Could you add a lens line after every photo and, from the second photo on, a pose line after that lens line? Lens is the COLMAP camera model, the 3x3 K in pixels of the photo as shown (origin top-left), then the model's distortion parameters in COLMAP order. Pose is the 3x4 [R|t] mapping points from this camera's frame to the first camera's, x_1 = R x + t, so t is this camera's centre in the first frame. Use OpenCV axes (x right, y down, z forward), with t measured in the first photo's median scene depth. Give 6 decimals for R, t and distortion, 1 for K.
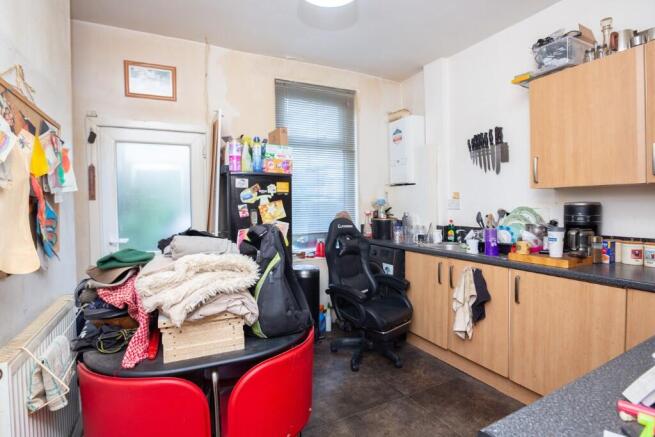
lens RADIAL K [[328.7, 0, 322.3], [0, 328.7, 207.4], [0, 0, 1]] dist [-0.022991, -0.000321]
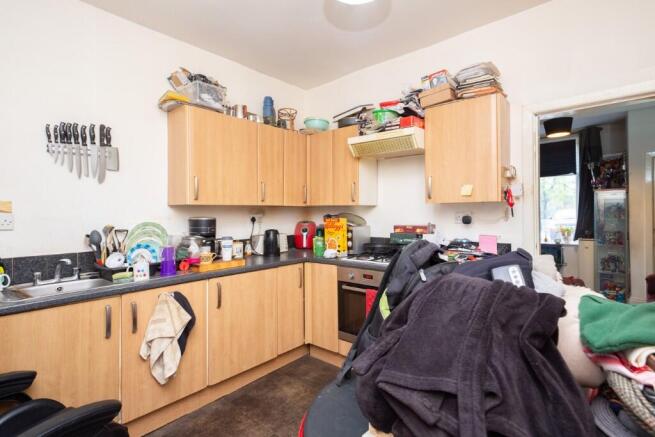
lens RADIAL K [[323.4, 0, 328.0], [0, 323.4, 211.5], [0, 0, 1]] dist [0.023042, -0.000111]
pose [[-0.390094, 0.025506, 0.920422, -0.521436], [0.023185, 0.999571, -0.017873, -0.004630], [-0.920483, 0.014368, -0.390518, 0.988391]]
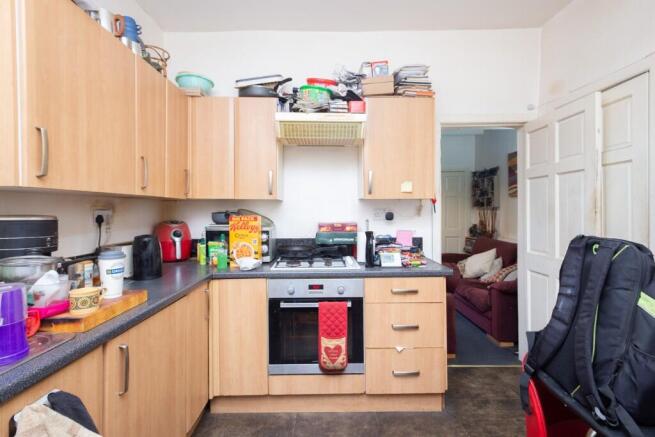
lens RADIAL K [[323.4, 0, 328.0], [0, 323.4, 211.5], [0, 0, 1]] dist [0.023042, -0.000111]
pose [[-0.896921, 0.020053, 0.441737, 0.030724], [0.024451, 0.999692, 0.004266, -0.012052], [-0.441515, 0.014627, -0.897135, 1.230600]]
